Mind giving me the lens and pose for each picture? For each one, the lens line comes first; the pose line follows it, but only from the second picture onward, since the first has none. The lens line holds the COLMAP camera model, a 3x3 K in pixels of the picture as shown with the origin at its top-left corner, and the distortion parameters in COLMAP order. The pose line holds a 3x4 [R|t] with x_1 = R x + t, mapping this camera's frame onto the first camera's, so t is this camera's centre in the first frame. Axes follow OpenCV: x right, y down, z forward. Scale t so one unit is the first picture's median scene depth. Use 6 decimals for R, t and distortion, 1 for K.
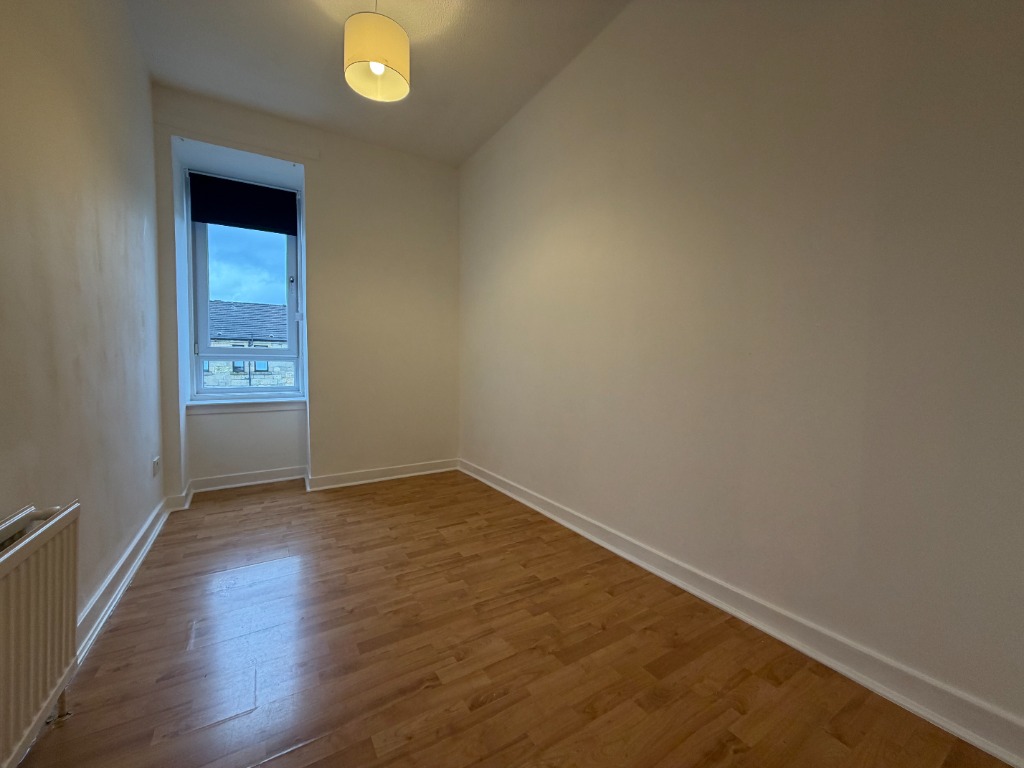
lens RADIAL K [[406.7, 0, 511.9], [0, 406.7, 379.5], [0, 0, 1]] dist [-0.000790, -0.000299]
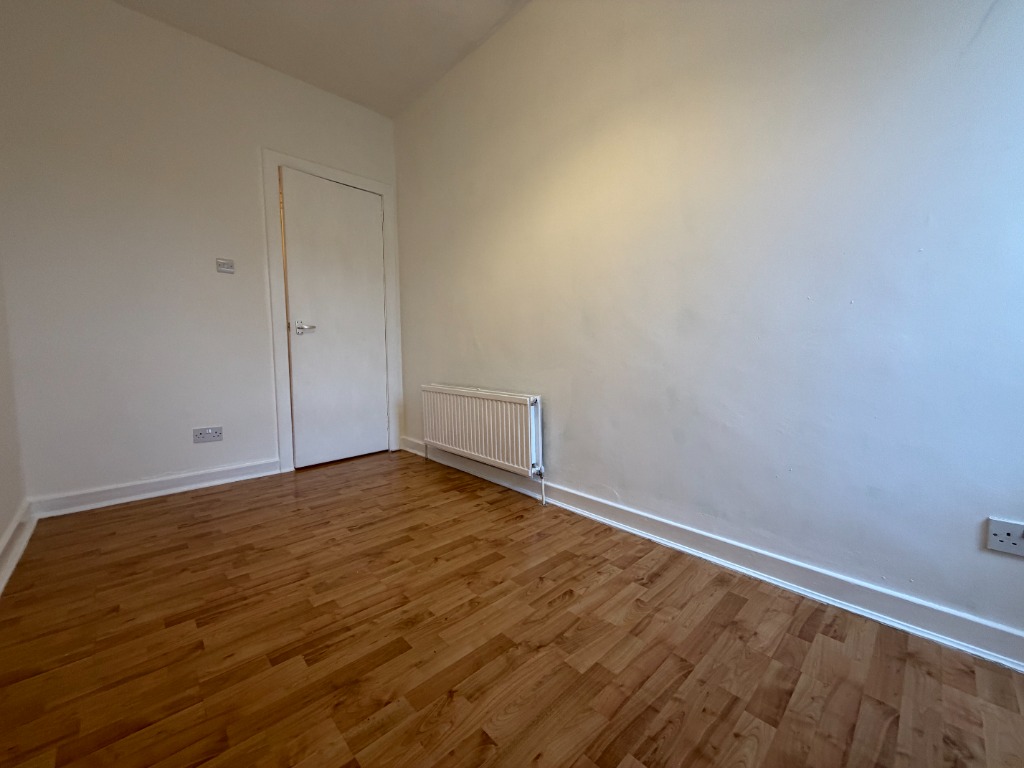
lens RADIAL K [[406.7, 0, 512.7], [0, 406.7, 382.1], [0, 0, 1]] dist [-0.000790, -0.000299]
pose [[-0.978068, 0.008044, -0.208128, -0.346699], [-0.013036, 0.994930, 0.099717, 0.005622], [0.207875, 0.100243, -0.973005, 1.881770]]
